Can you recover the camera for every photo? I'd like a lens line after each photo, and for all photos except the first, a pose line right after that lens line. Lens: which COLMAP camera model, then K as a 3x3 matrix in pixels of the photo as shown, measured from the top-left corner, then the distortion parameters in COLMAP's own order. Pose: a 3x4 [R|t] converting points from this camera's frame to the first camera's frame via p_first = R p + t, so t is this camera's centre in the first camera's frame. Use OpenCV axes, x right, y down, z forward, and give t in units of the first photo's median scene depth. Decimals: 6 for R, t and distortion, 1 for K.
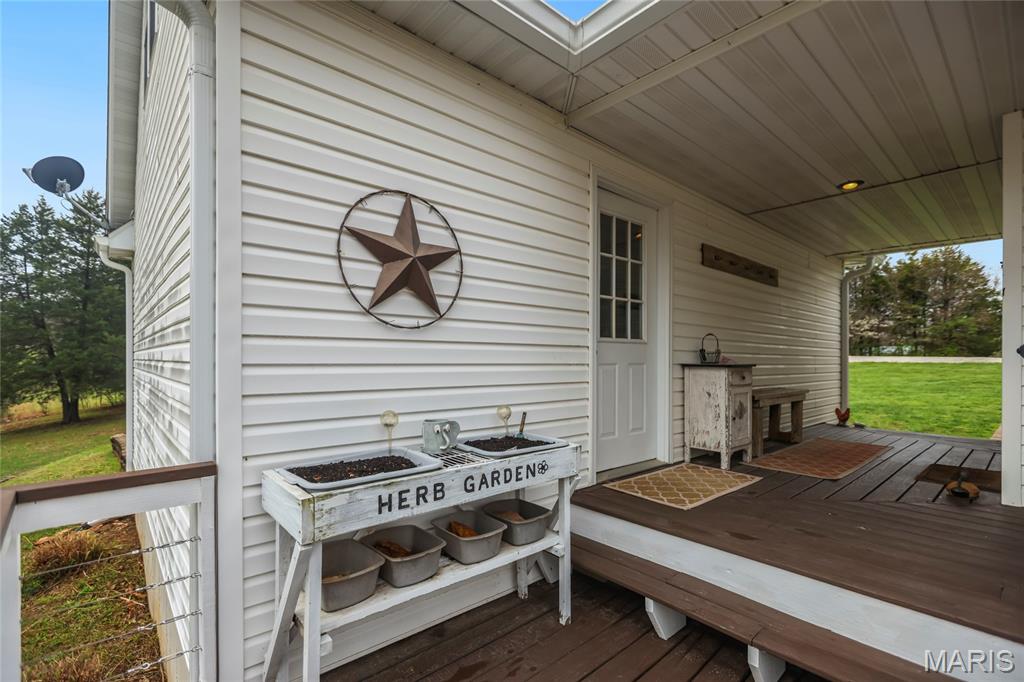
lens RADIAL K [[466.5, 0, 513.7], [0, 466.5, 359.5], [0, 0, 1]] dist [0.000567, 0.000108]
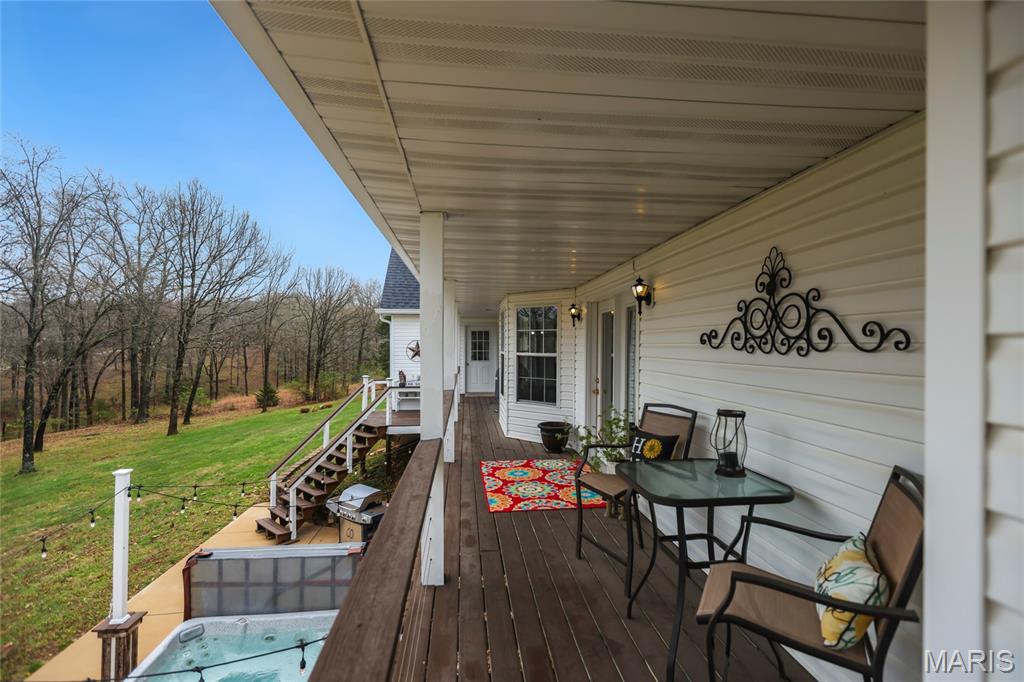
lens RADIAL K [[477.2, 0, 512.0], [0, 477.2, 341.0], [0, 0, 1]] dist [-0.000012, -0.000006]
pose [[0.809812, -0.007526, -0.586641, 2.862921], [0.003074, 0.999958, -0.008585, -0.178219], [0.586681, 0.005149, 0.809802, -2.170475]]
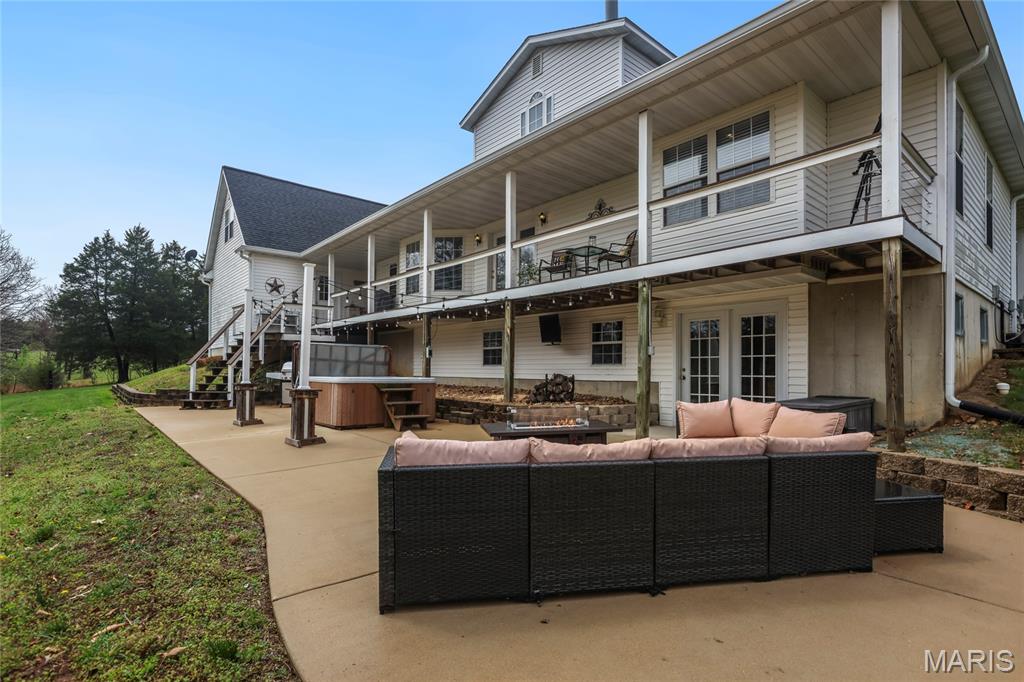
lens RADIAL K [[509.3, 0, 511.9], [0, 509.3, 366.6], [0, 0, 1]] dist [-0.000783, -0.000164]
pose [[0.999877, 0.001537, -0.015578, 2.291965], [-0.001662, 0.999966, -0.008064, 0.701363], [0.015565, 0.008089, 0.999846, -4.402307]]
